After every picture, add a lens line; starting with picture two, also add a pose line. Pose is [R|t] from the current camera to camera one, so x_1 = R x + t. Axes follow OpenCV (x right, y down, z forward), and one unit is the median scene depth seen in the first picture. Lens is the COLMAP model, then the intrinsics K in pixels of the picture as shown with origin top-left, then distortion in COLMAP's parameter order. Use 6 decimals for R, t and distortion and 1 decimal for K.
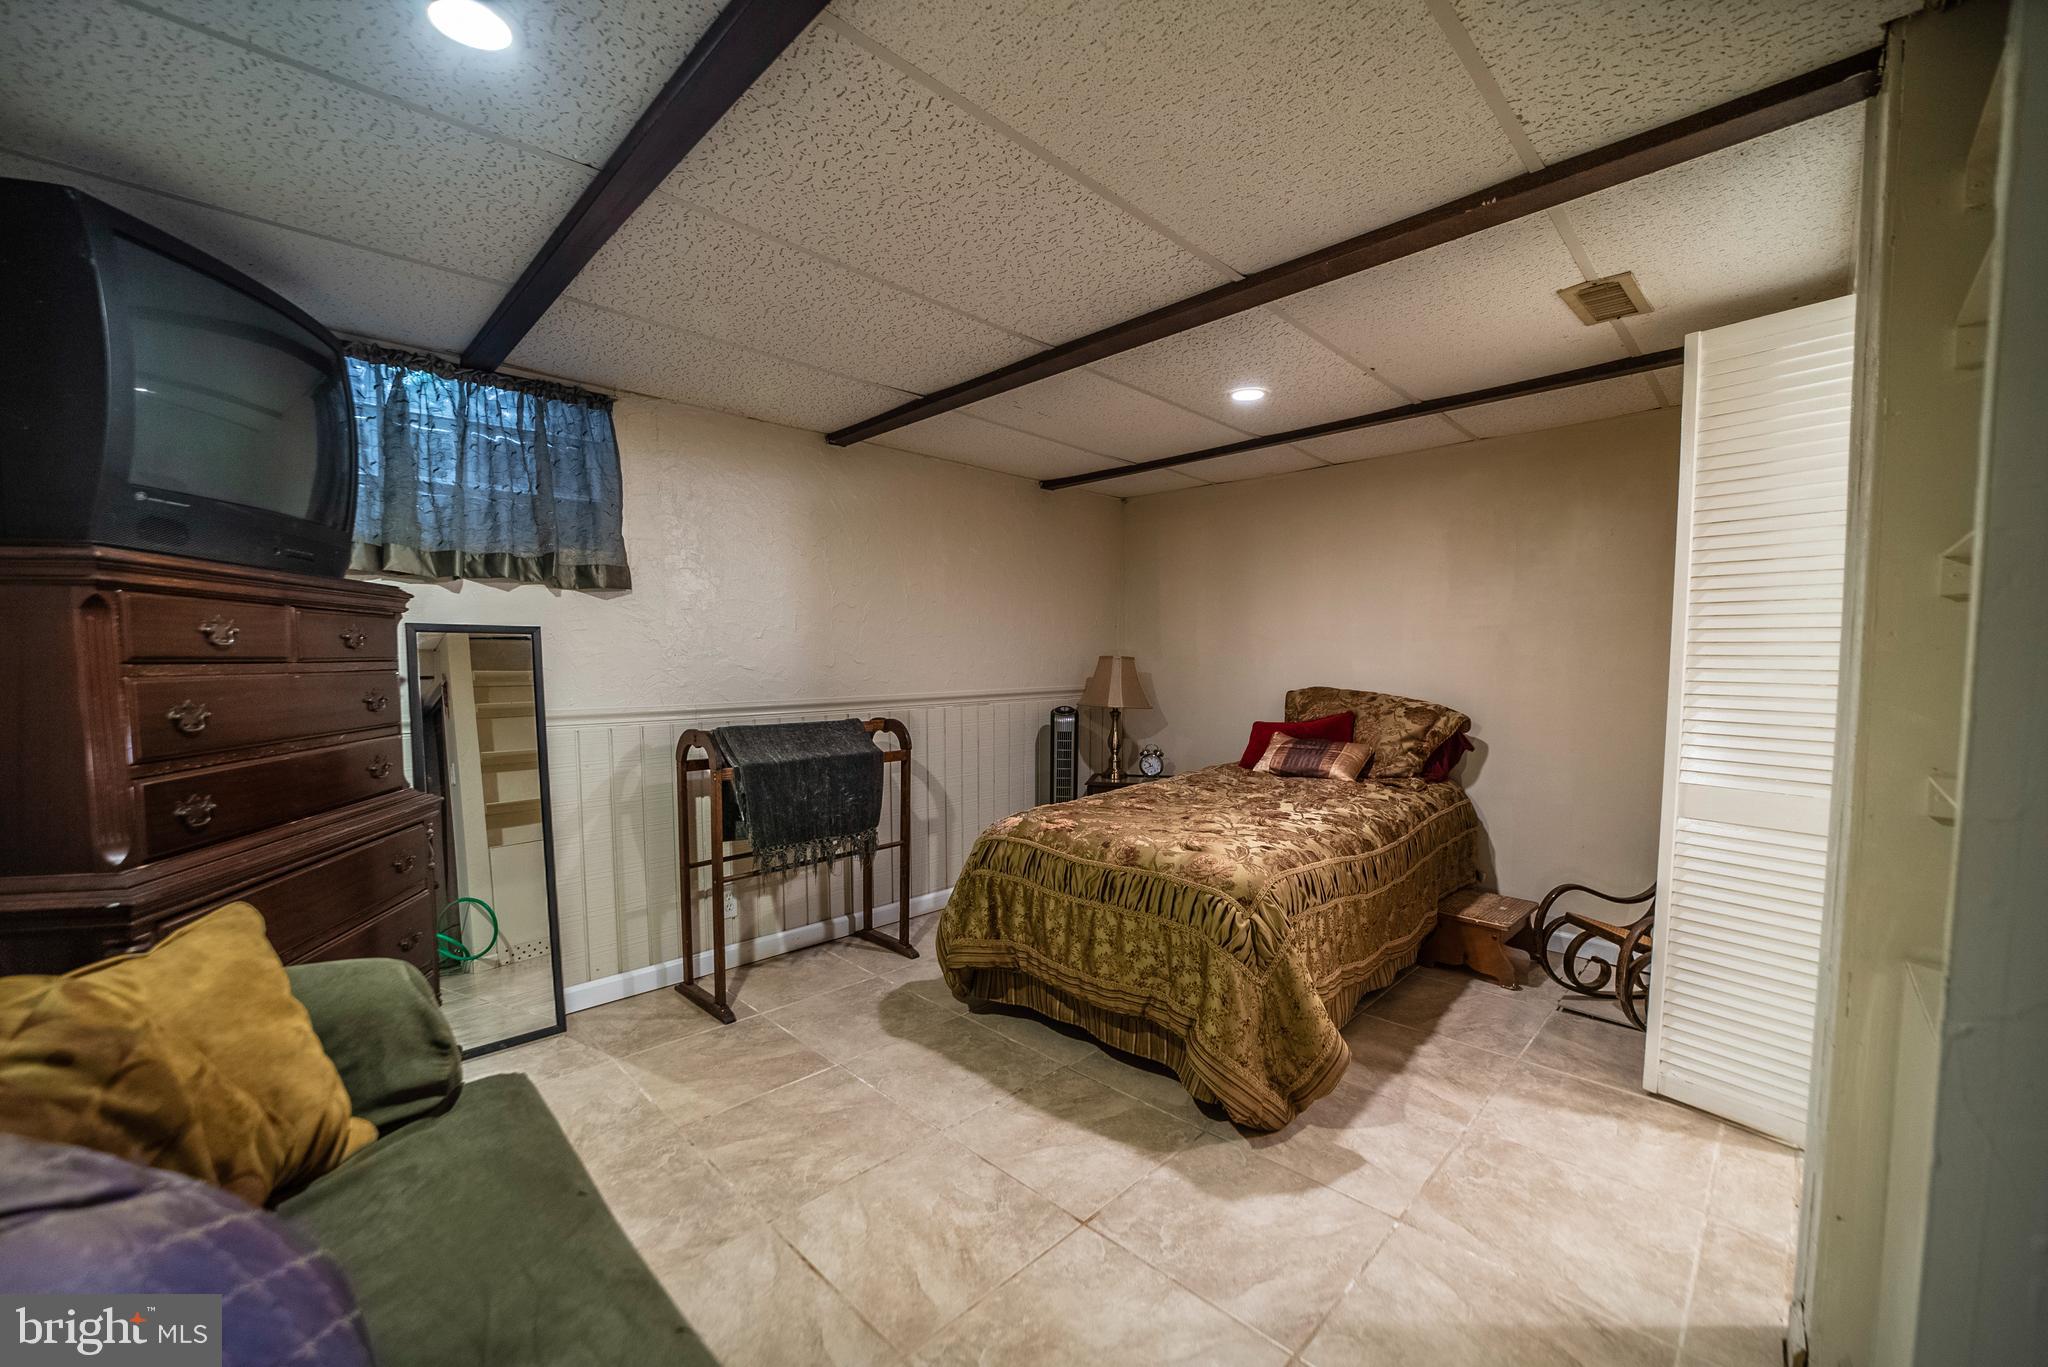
lens RADIAL K [[816.1, 0, 1005.9], [0, 816.1, 701.7], [0, 0, 1]] dist [-0.003323, -0.000239]
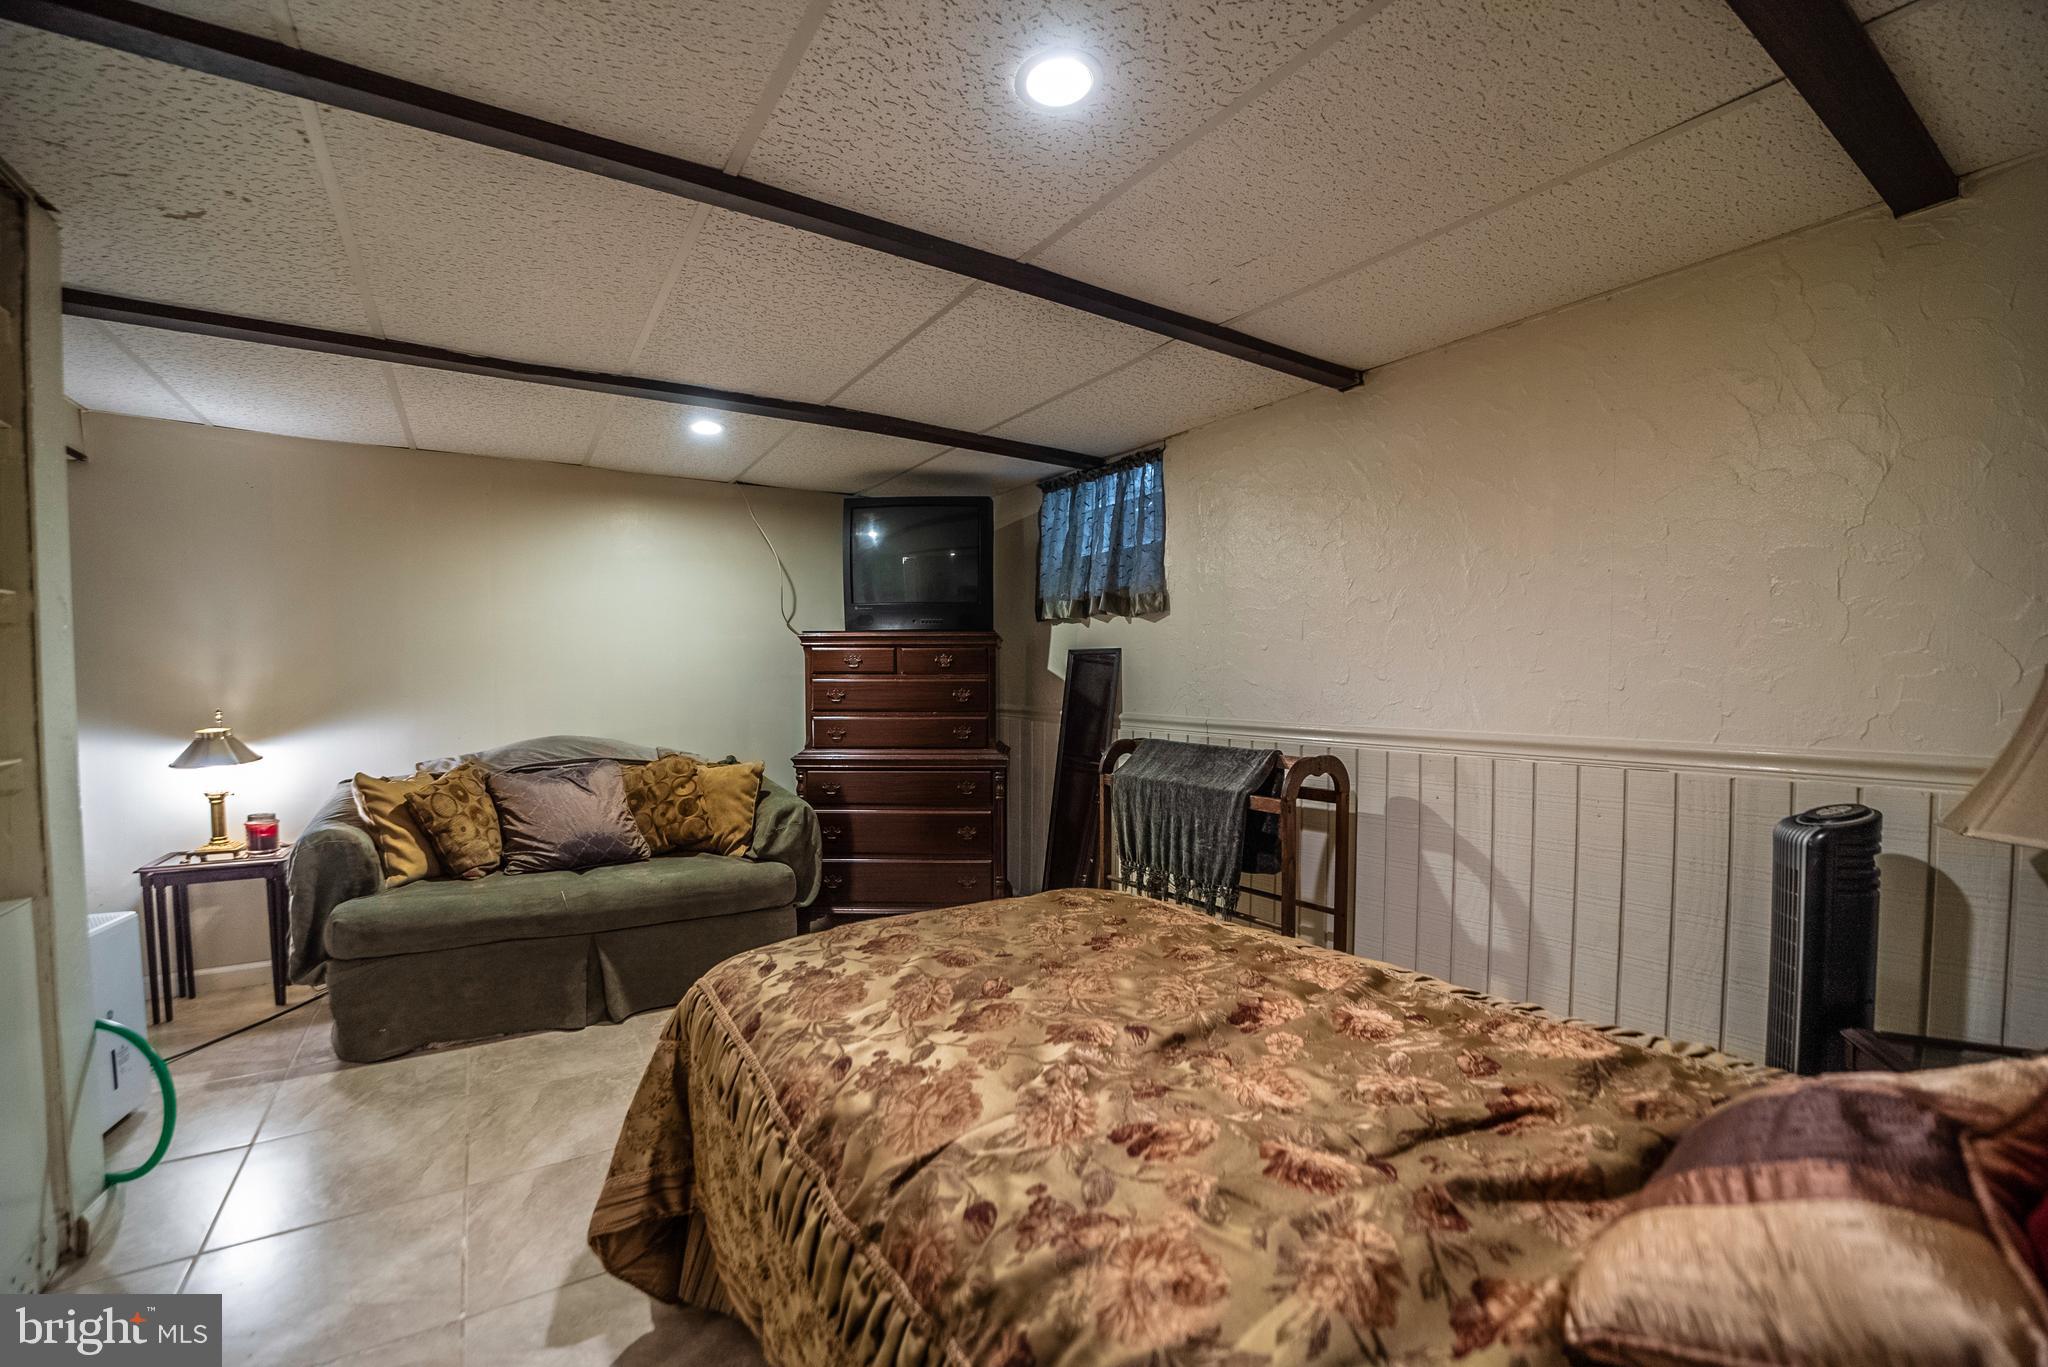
lens RADIAL K [[816.1, 0, 1005.9], [0, 816.1, 701.7], [0, 0, 1]] dist [-0.003323, -0.000239]
pose [[-0.192326, 0.043088, -0.980385, 0.726467], [-0.045770, 0.997554, 0.052822, -0.062800], [0.980263, 0.055031, -0.189884, 1.033067]]
